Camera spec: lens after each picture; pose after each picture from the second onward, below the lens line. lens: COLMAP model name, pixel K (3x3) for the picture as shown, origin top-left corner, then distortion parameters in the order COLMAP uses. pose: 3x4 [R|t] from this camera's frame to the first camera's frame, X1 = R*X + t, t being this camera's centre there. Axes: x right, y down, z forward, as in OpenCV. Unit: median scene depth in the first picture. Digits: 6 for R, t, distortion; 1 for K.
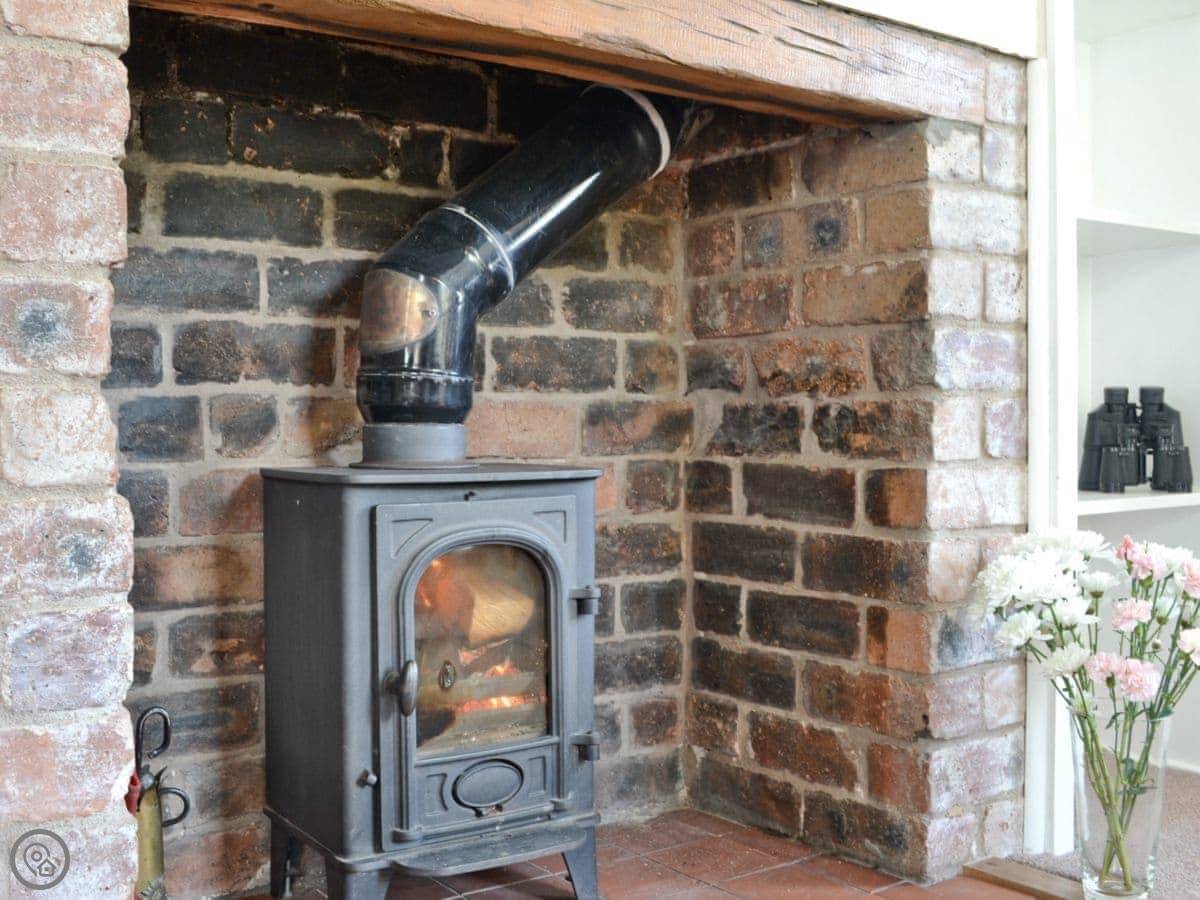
lens RADIAL K [[1292.0, 0, 594.5], [0, 1292.0, 453.6], [0, 0, 1]] dist [-0.078068, 0.000000]
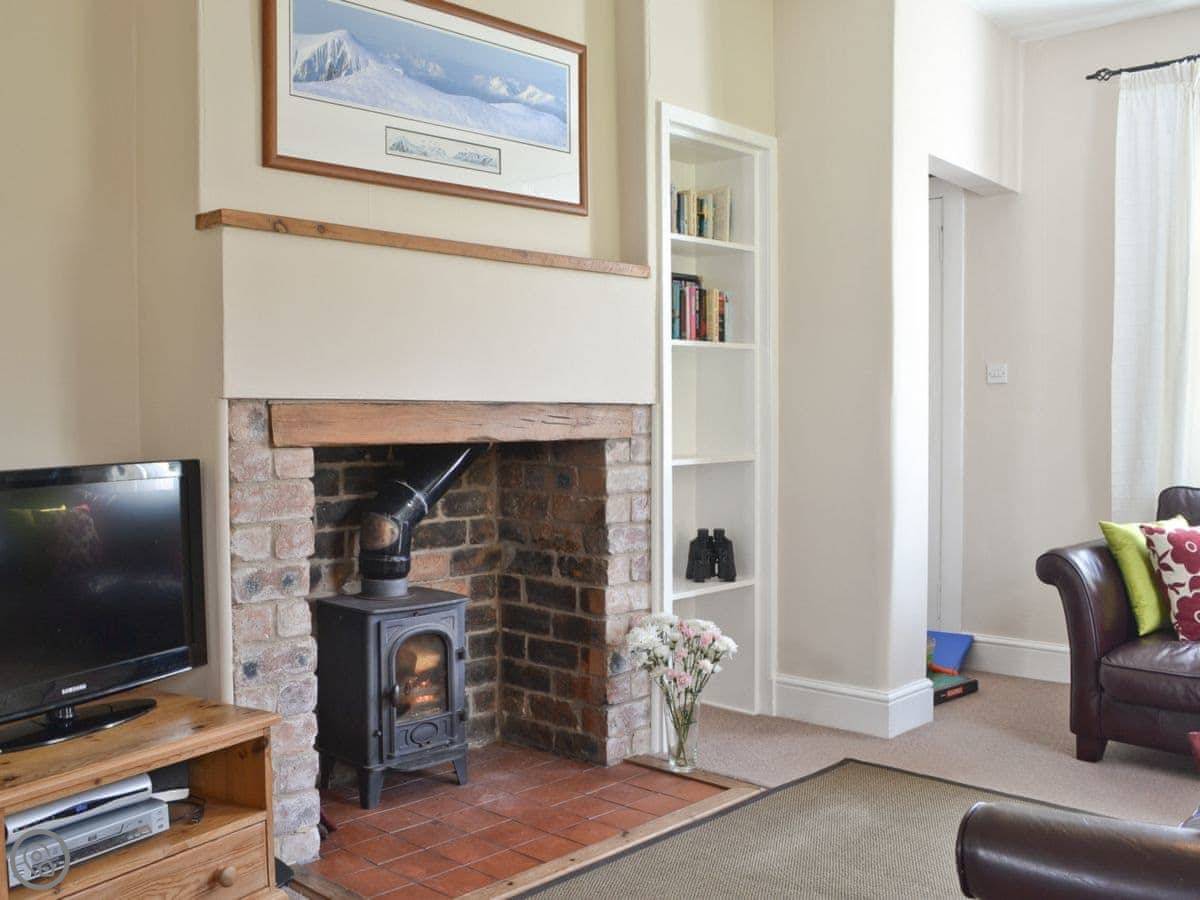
lens RADIAL K [[1004.9, 0, 600.5], [0, 1004.9, 450.7], [0, 0, 1]] dist [-0.071407, -0.003187]
pose [[0.979502, 0.000407, 0.201436, -0.117069], [0.003288, 0.999832, -0.018008, -0.204597], [-0.201410, 0.018301, 0.979336, -0.782070]]
